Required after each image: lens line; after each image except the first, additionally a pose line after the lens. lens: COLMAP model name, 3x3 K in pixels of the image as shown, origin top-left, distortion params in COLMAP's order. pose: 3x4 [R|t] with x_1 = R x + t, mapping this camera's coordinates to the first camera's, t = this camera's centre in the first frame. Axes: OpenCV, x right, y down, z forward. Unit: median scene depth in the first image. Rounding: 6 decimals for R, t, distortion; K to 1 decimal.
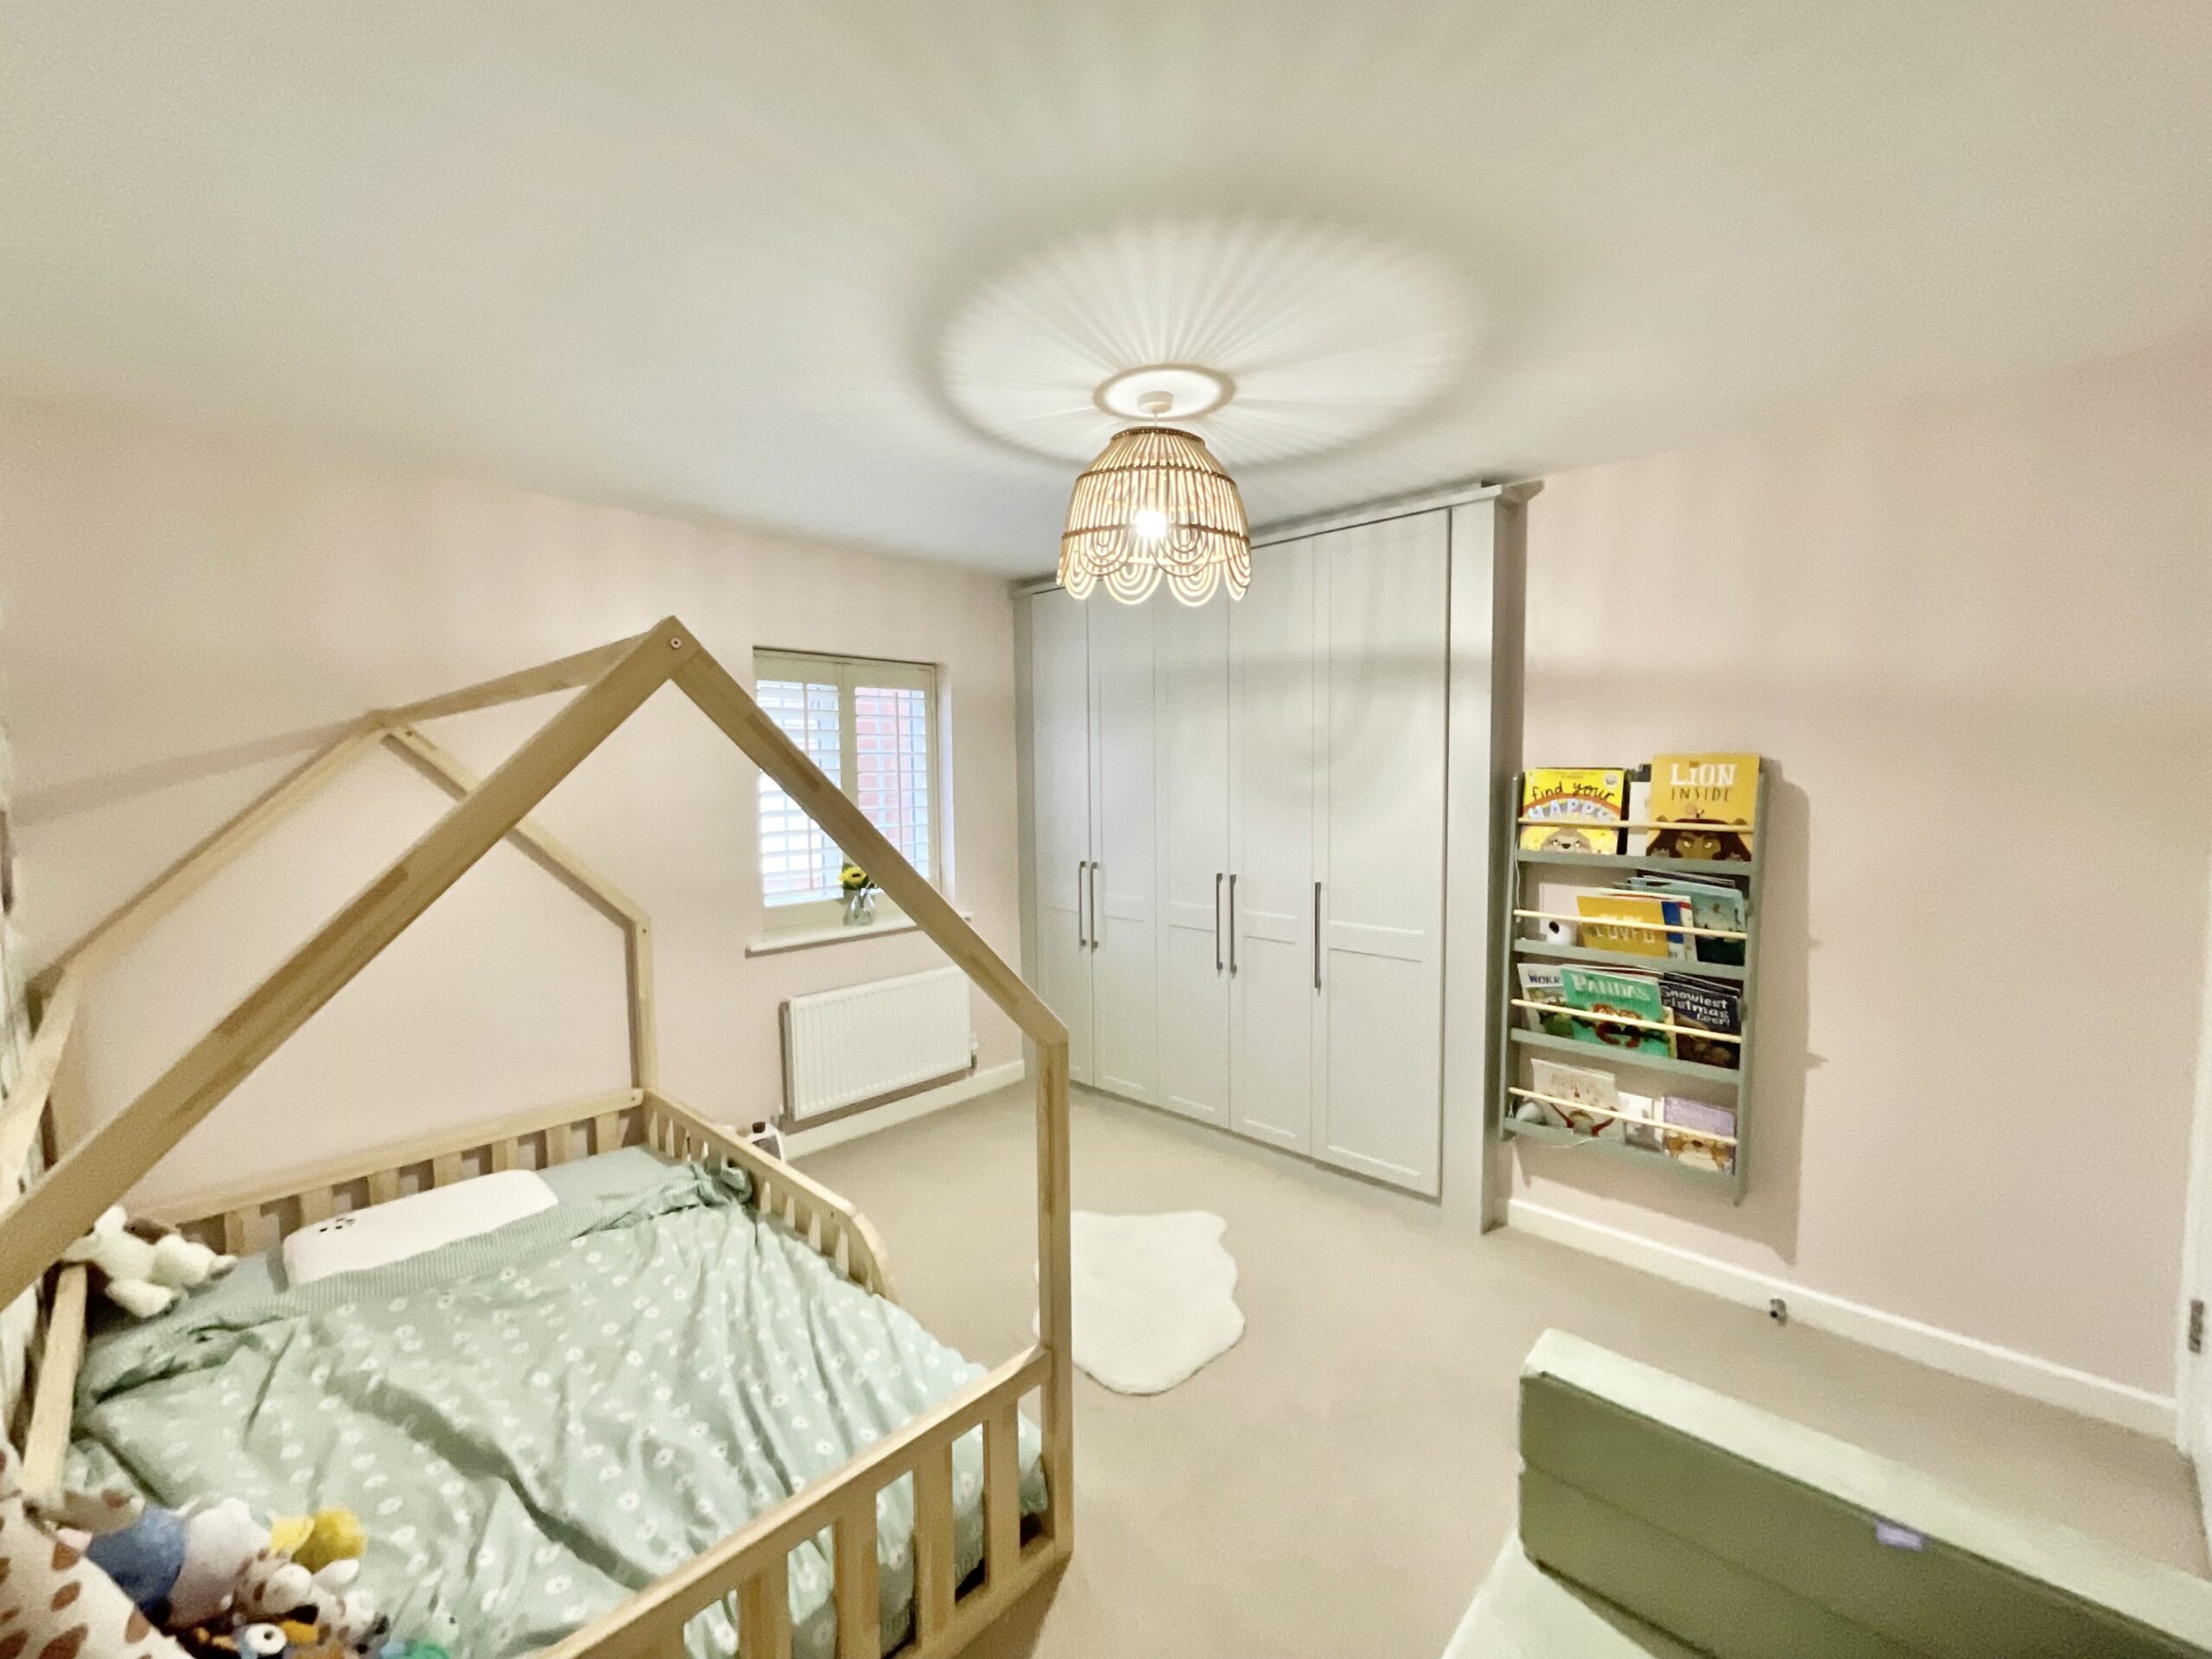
lens RADIAL K [[896.8, 0, 1111.8], [0, 896.8, 829.4], [0, 0, 1]] dist [0.000407, 0.000510]
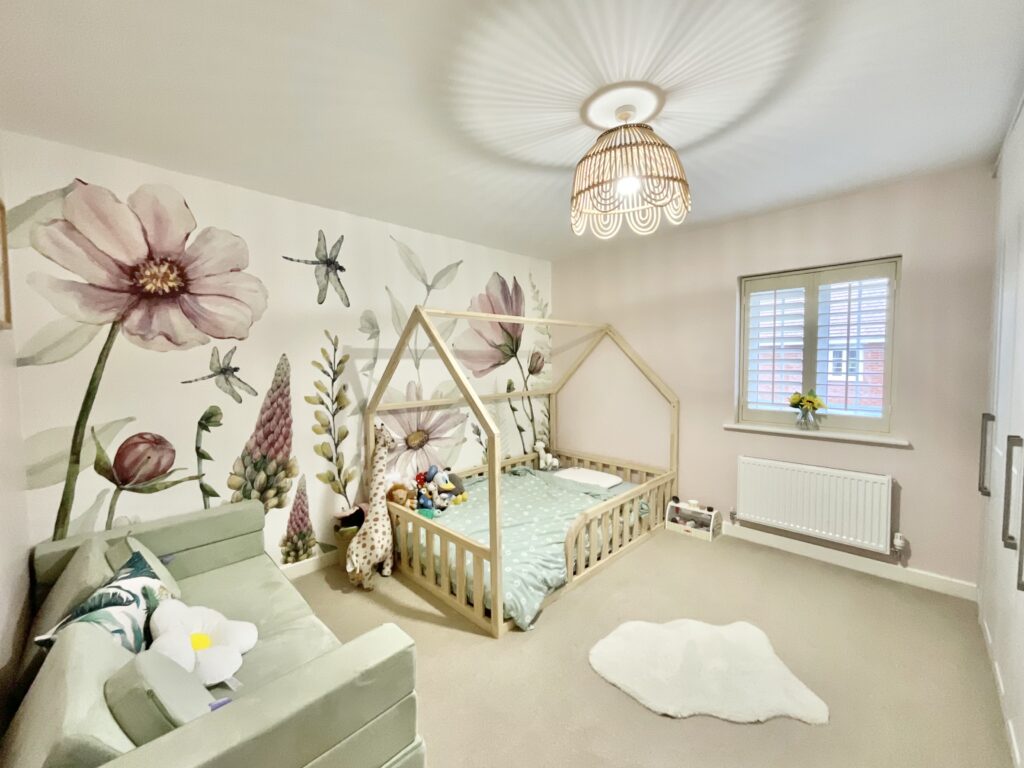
lens RADIAL K [[415.1, 0, 509.7], [0, 415.1, 381.5], [0, 0, 1]] dist [0.000407, 0.000510]
pose [[-0.043907, 0.054672, -0.997539, 0.584461], [-0.050398, 0.997109, 0.056867, 0.001597], [0.997764, 0.052771, -0.041024, 0.555812]]
